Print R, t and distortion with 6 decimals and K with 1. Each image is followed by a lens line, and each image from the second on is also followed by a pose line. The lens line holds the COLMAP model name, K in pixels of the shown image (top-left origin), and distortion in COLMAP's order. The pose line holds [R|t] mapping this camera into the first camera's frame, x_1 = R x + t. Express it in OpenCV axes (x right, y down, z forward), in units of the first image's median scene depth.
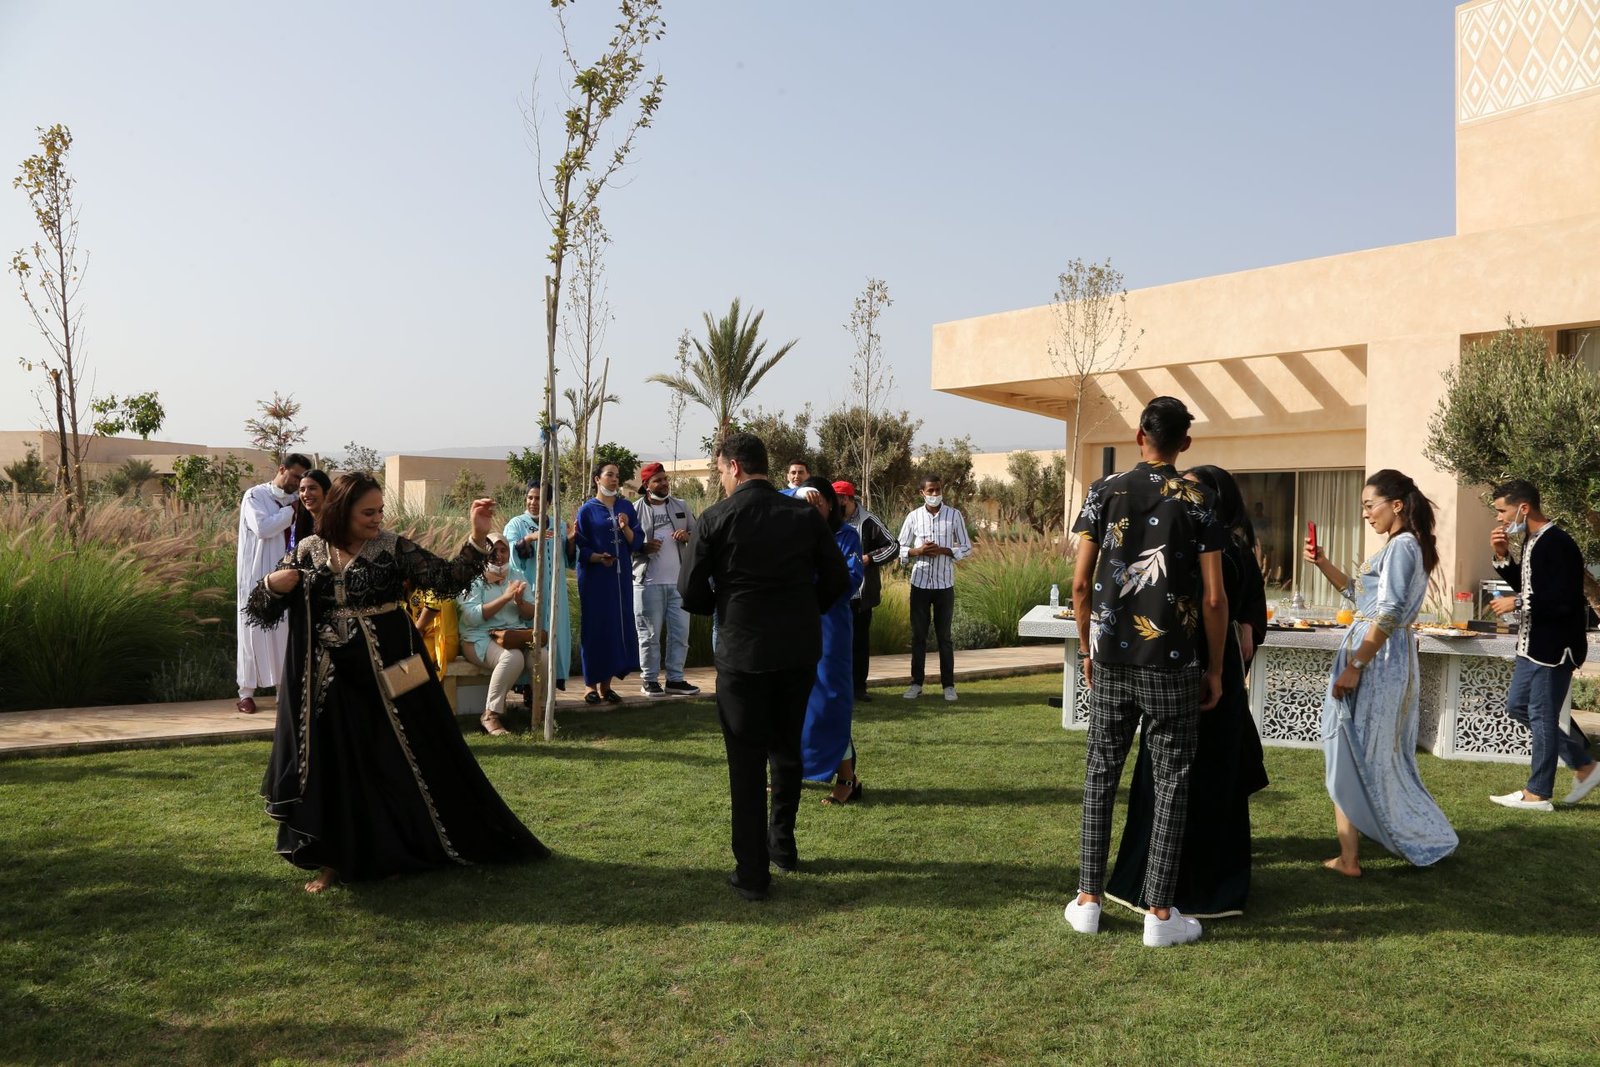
lens RADIAL K [[1109.5, 0, 800.0], [0, 1109.5, 533.5], [0, 0, 1]] dist [-0.068098, -0.000713]
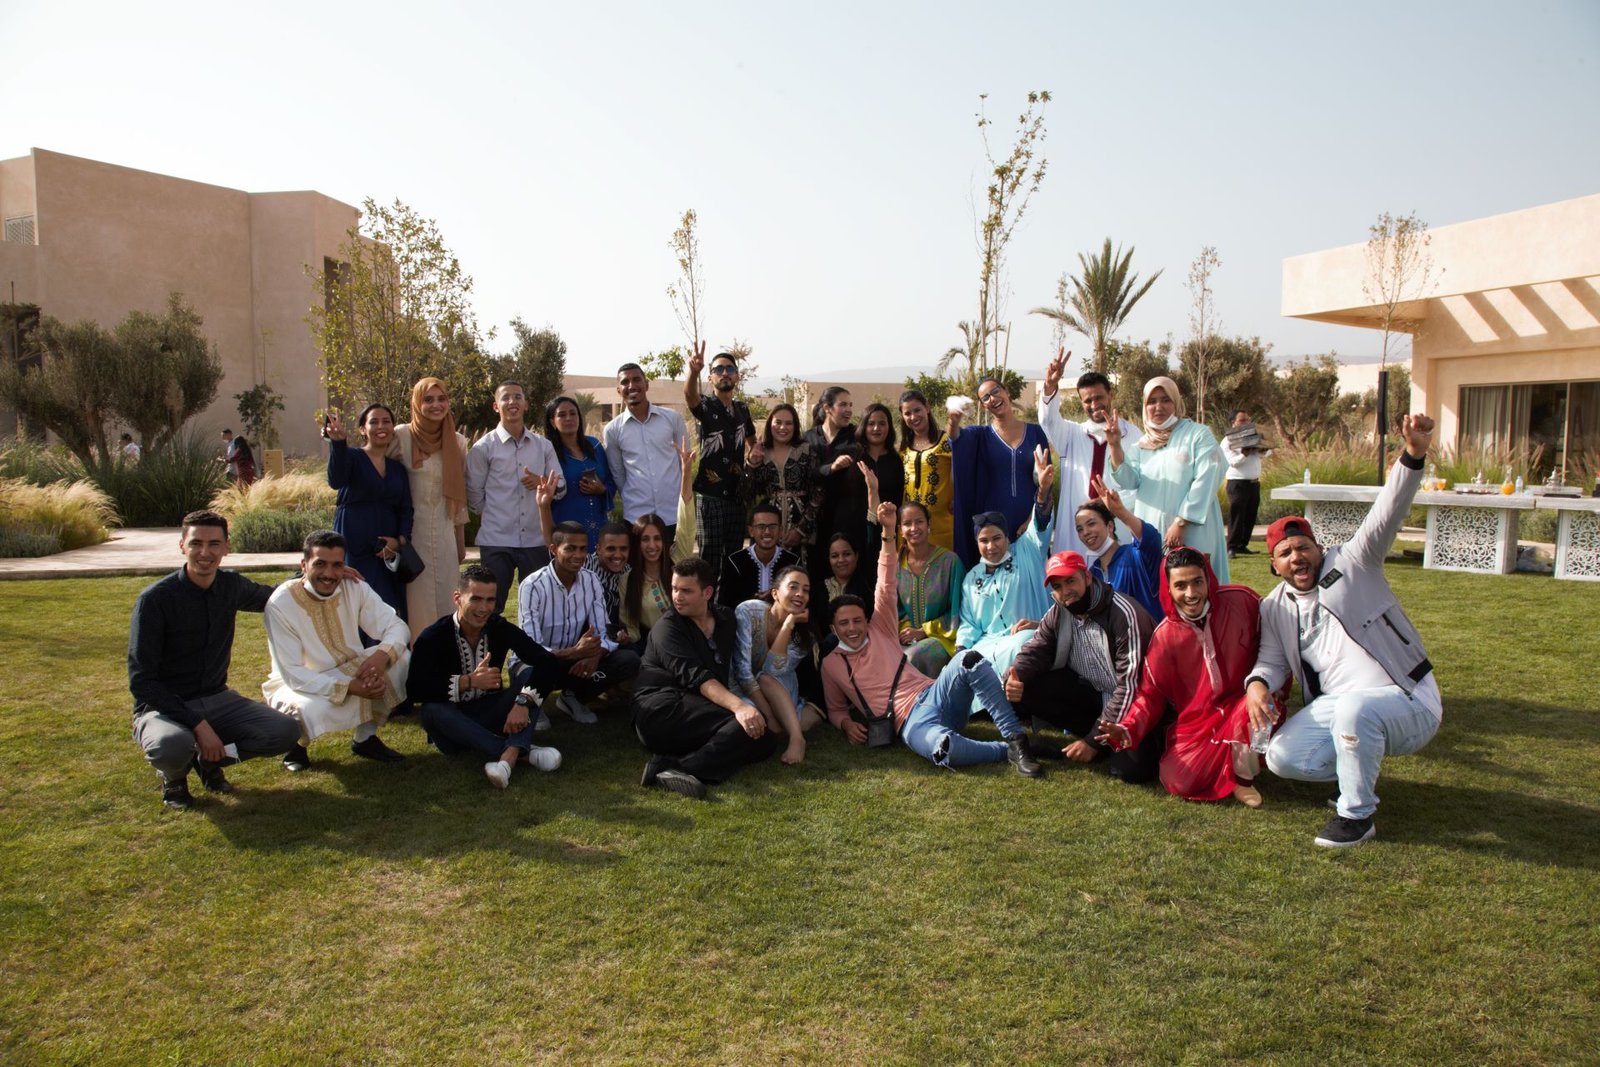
lens RADIAL K [[1111.1, 0, 800.0], [0, 1111.1, 533.5], [0, 0, 1]] dist [-0.144604, 0.100159]
pose [[0.942082, 0.008919, -0.335264, 0.027386], [0.015902, 0.997334, 0.071217, 0.006726], [0.335005, -0.072423, 0.939429, -0.239465]]
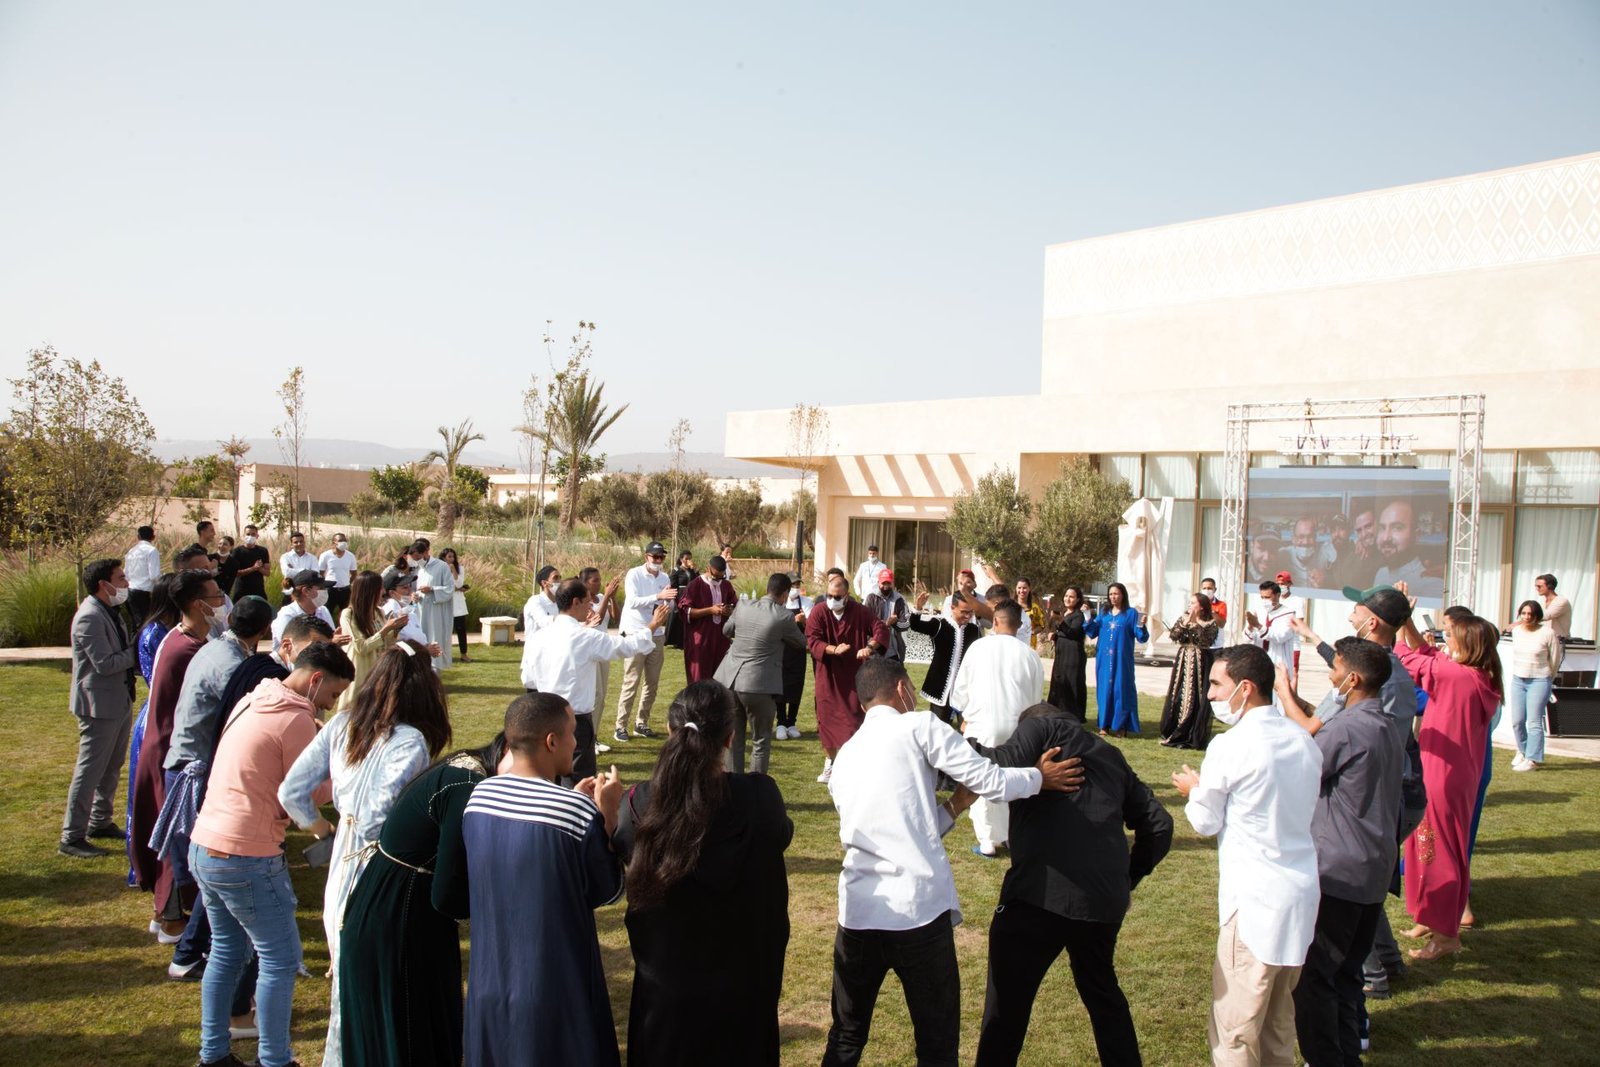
lens RADIAL K [[1109.5, 0, 800.0], [0, 1109.5, 533.5], [0, 0, 1]] dist [-0.068098, -0.000713]
pose [[0.986380, 0.025730, 0.162459, -0.019190], [-0.024867, 0.999664, -0.007344, -0.021505], [-0.162594, 0.003204, 0.986688, -0.481437]]
